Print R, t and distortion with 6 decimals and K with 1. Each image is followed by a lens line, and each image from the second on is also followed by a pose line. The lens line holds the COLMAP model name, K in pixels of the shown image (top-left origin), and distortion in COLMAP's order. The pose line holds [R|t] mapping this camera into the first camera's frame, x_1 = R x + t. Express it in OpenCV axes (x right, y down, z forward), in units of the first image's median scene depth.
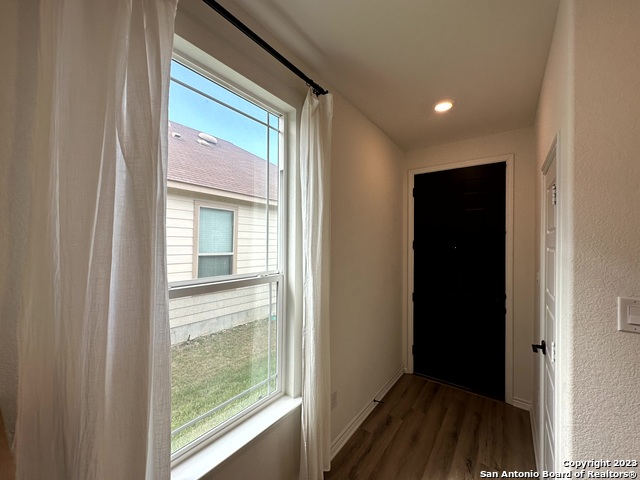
lens RADIAL K [[255.4, 0, 319.8], [0, 255.4, 240.7], [0, 0, 1]] dist [-0.002083, 0.000953]
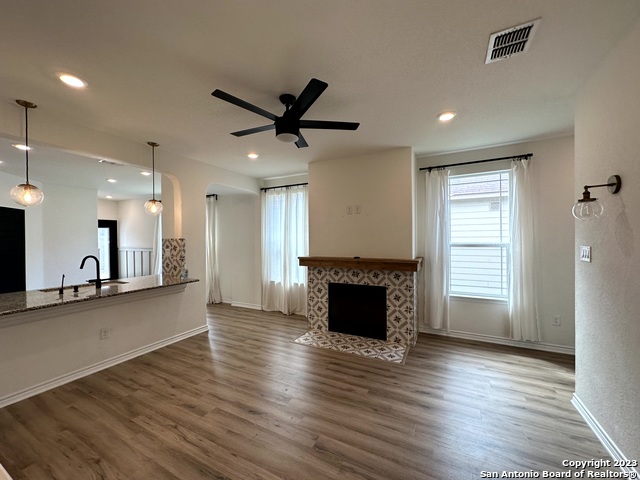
lens RADIAL K [[255.4, 0, 319.8], [0, 255.4, 240.7], [0, 0, 1]] dist [-0.002083, 0.000953]
pose [[0.161238, -0.001767, -0.986914, 1.713616], [0.017902, 0.999839, 0.001134, 0.067249], [0.986753, -0.017851, 0.161244, -0.951124]]
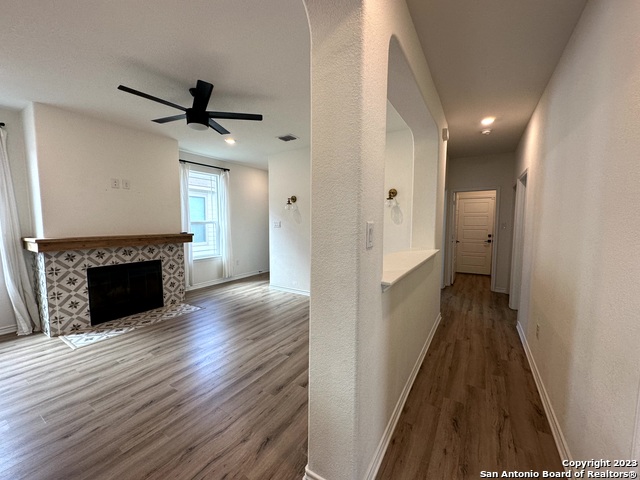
lens RADIAL K [[255.4, 0, 319.8], [0, 255.4, 240.7], [0, 0, 1]] dist [-0.002083, 0.000953]
pose [[0.996708, -0.010695, 0.080371, 0.962098], [0.003841, 0.996377, 0.084957, 0.094680], [-0.080989, -0.084369, 0.993138, -2.592101]]
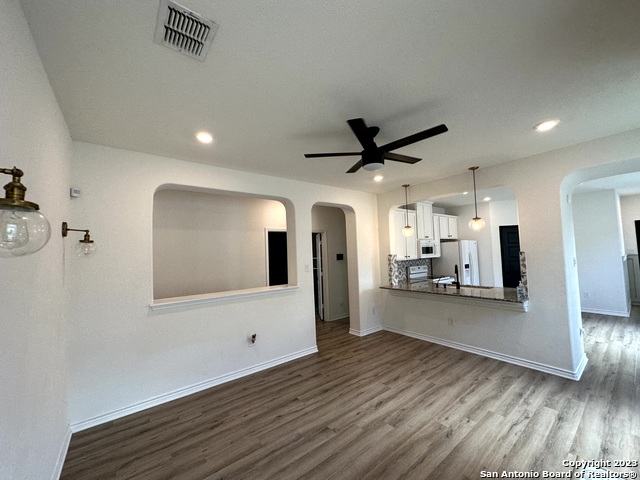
lens RADIAL K [[255.4, 0, 319.8], [0, 255.4, 240.7], [0, 0, 1]] dist [-0.002083, 0.000953]
pose [[-0.964958, 0.036345, 0.259877, 0.274574], [0.023088, 0.998280, -0.053885, 0.014210], [-0.261388, -0.045997, -0.964137, 0.573179]]
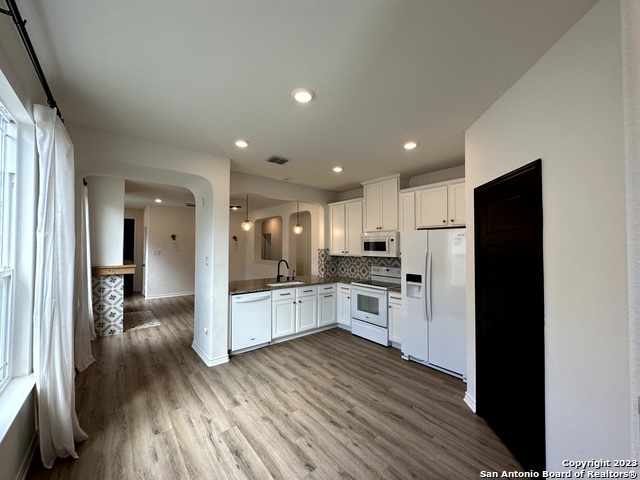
lens RADIAL K [[255.4, 0, 319.8], [0, 255.4, 240.7], [0, 0, 1]] dist [-0.002083, 0.000953]
pose [[0.242537, 0.015069, 0.970025, -2.966454], [-0.011403, 0.999855, -0.012681, -0.026973], [-0.970075, -0.007986, 0.242674, -3.347720]]
